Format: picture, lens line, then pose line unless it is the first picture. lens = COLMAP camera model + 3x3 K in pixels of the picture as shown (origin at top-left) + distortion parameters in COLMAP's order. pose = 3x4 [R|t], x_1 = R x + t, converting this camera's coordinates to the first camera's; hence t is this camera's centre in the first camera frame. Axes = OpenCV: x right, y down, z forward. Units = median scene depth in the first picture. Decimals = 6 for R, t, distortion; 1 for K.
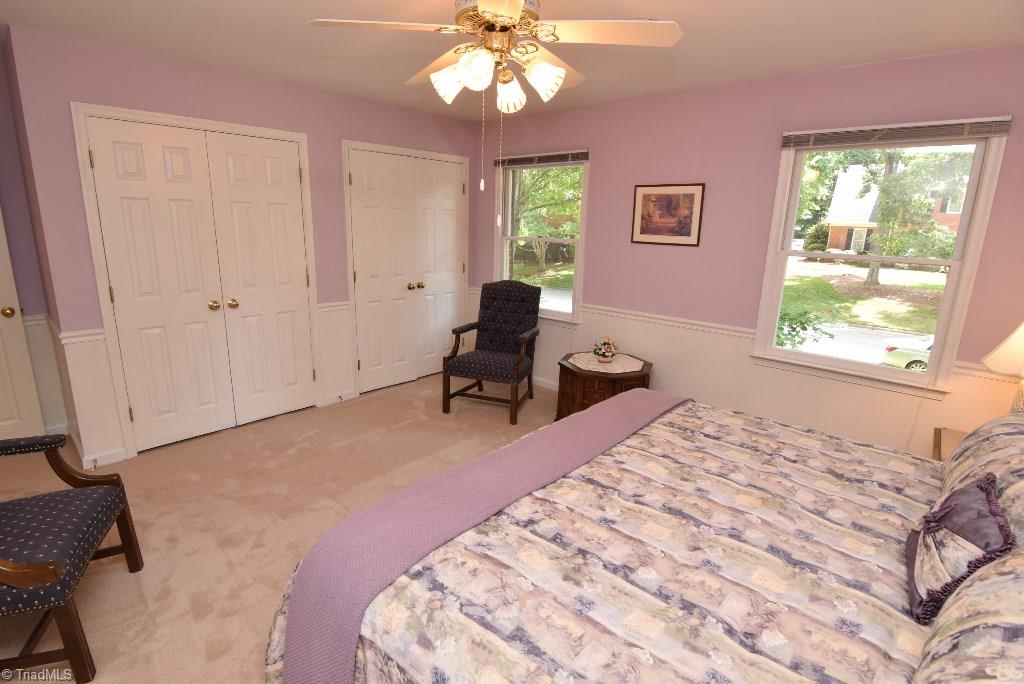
lens RADIAL K [[499.1, 0, 512.1], [0, 499.1, 340.7], [0, 0, 1]] dist [-0.010250, -0.008016]
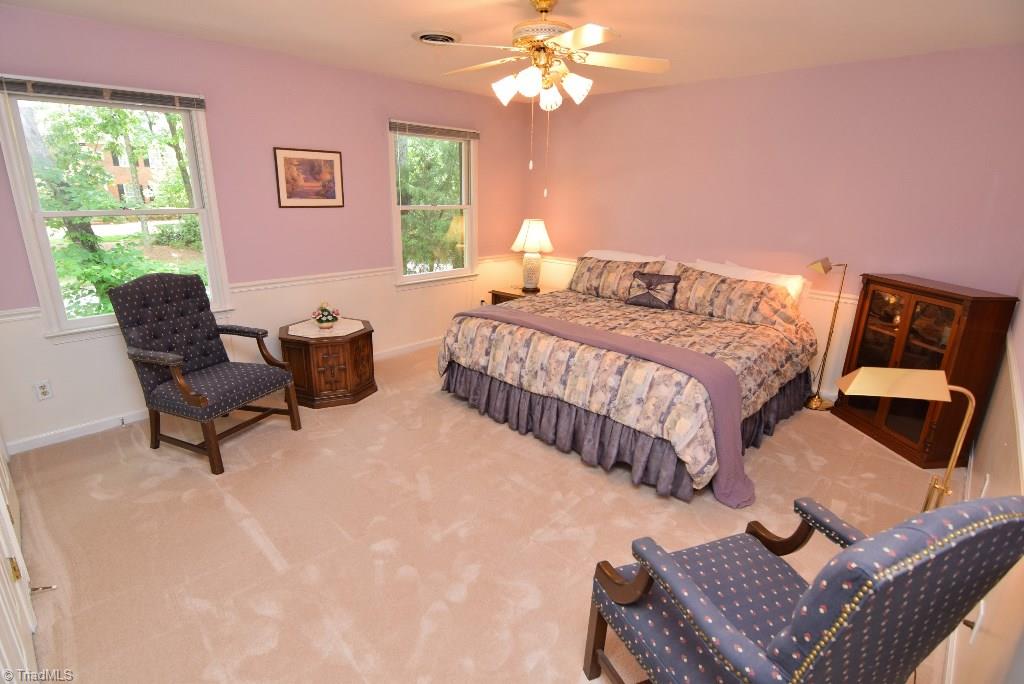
lens RADIAL K [[499.1, 0, 507.6], [0, 499.1, 344.1], [0, 0, 1]] dist [-0.010250, -0.008016]
pose [[0.040287, -0.317077, 0.947544, -0.795289], [0.218258, 0.928206, 0.301326, -0.156372], [-0.975059, 0.194670, 0.106599, 0.555693]]
